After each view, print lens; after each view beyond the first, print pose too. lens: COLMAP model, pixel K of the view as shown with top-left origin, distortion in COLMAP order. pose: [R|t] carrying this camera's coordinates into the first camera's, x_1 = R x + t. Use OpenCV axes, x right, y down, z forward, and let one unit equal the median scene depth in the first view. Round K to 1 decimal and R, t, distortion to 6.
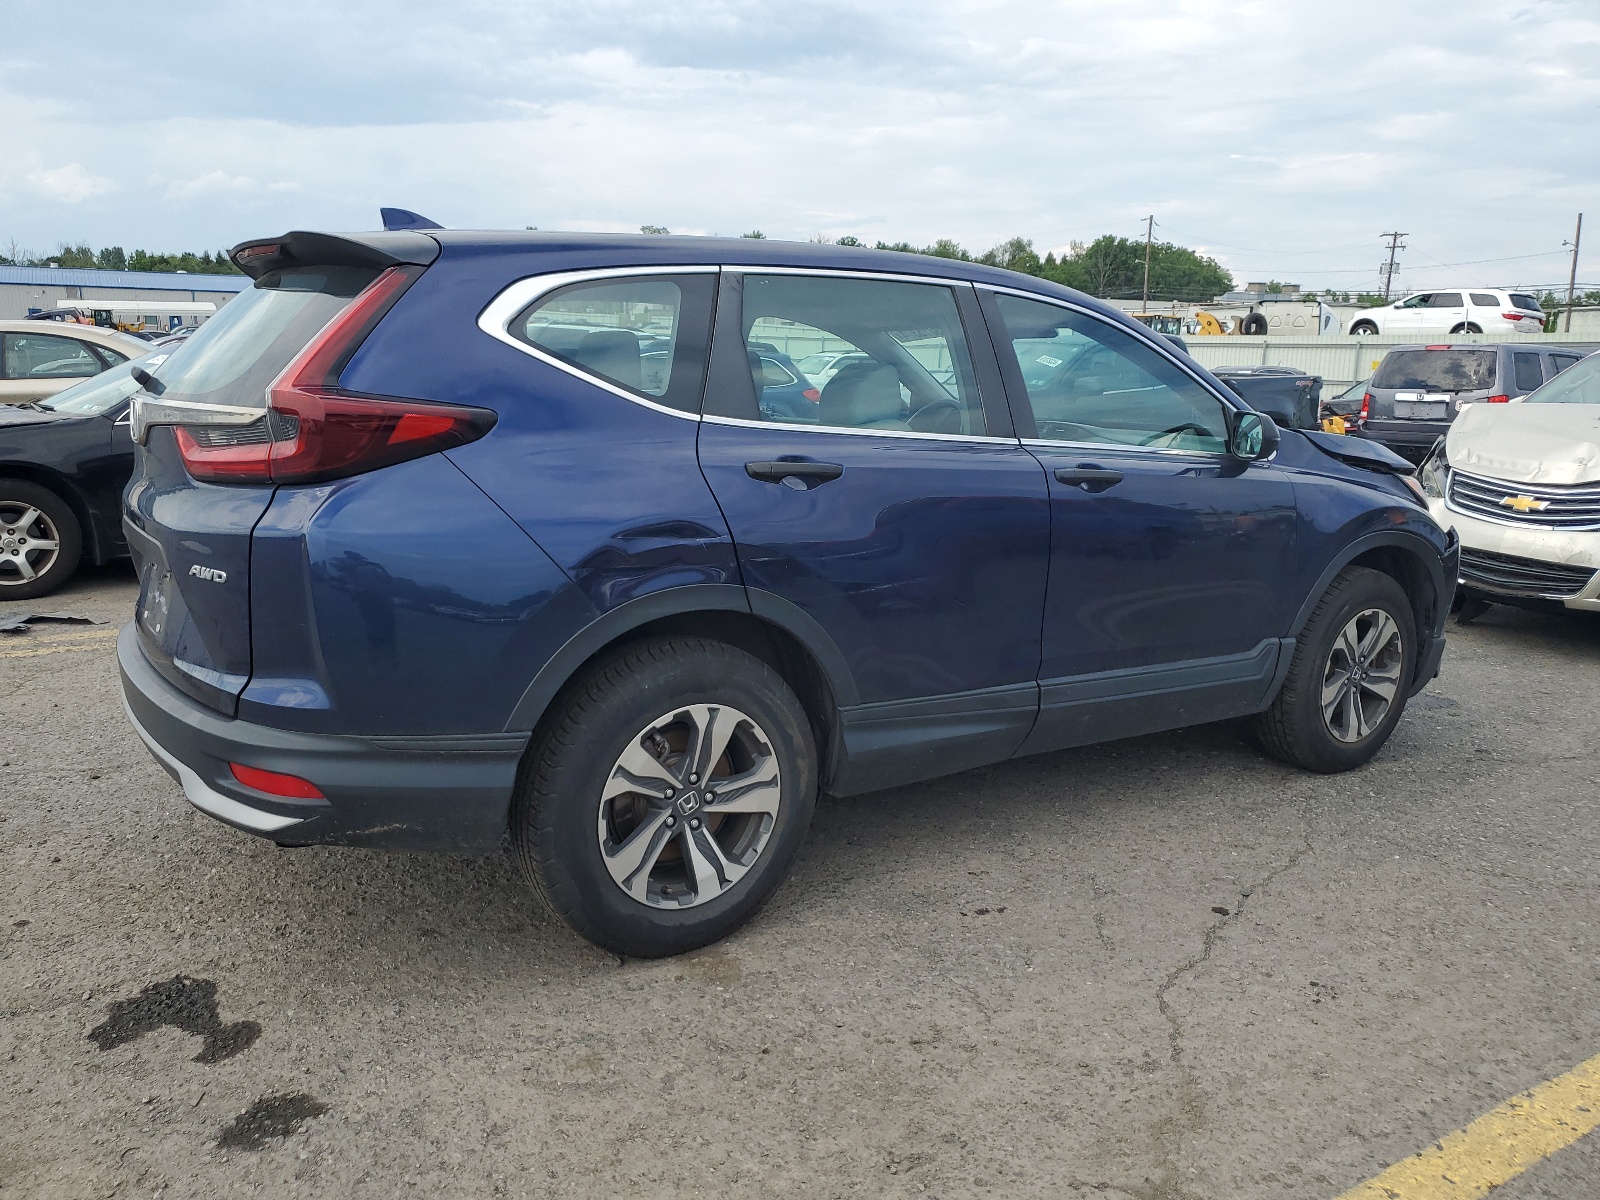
lens RADIAL K [[1182.2, 0, 791.0], [0, 1182.2, 600.2], [0, 0, 1]] dist [0.076890, 0.000392]
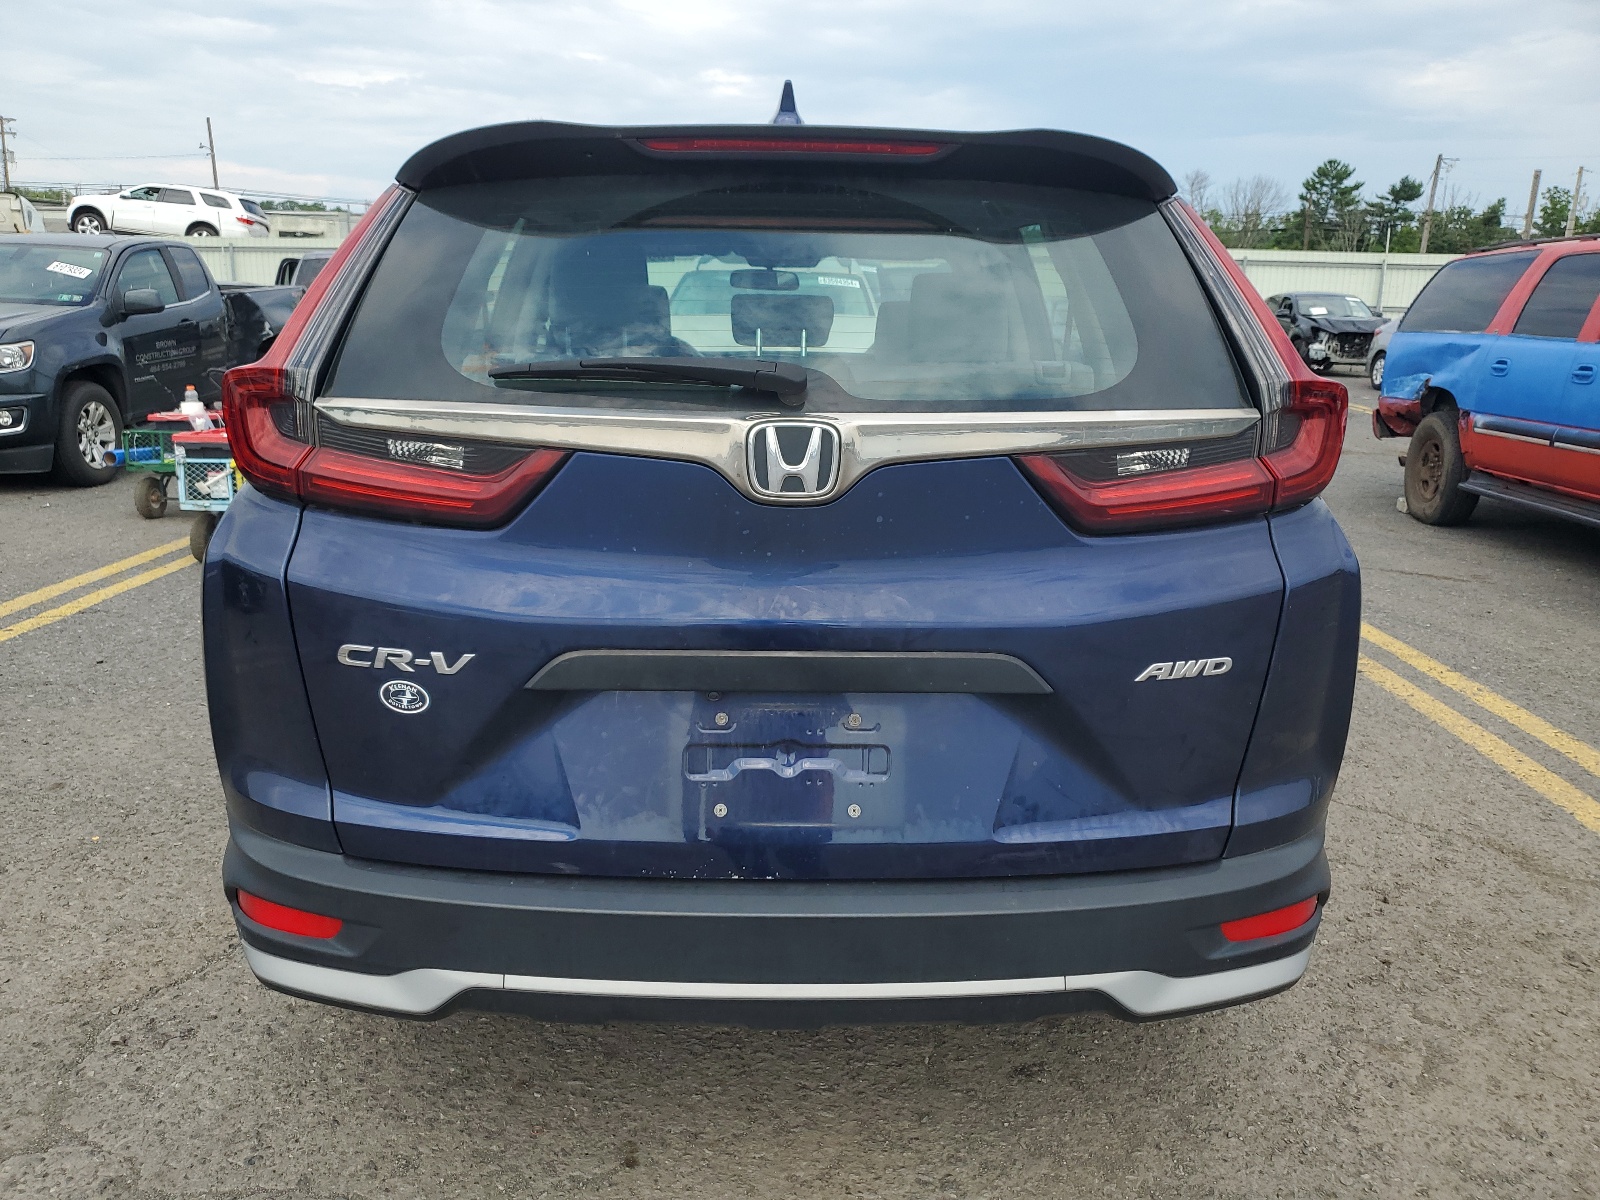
lens RADIAL K [[1182.2, 0, 792.7], [0, 1182.2, 600.8], [0, 0, 1]] dist [0.076890, 0.000392]
pose [[0.518660, -0.196861, 0.832008, -0.088984], [0.126186, 0.980100, 0.153238, -0.014611], [-0.845617, 0.025510, 0.533180, 0.064976]]
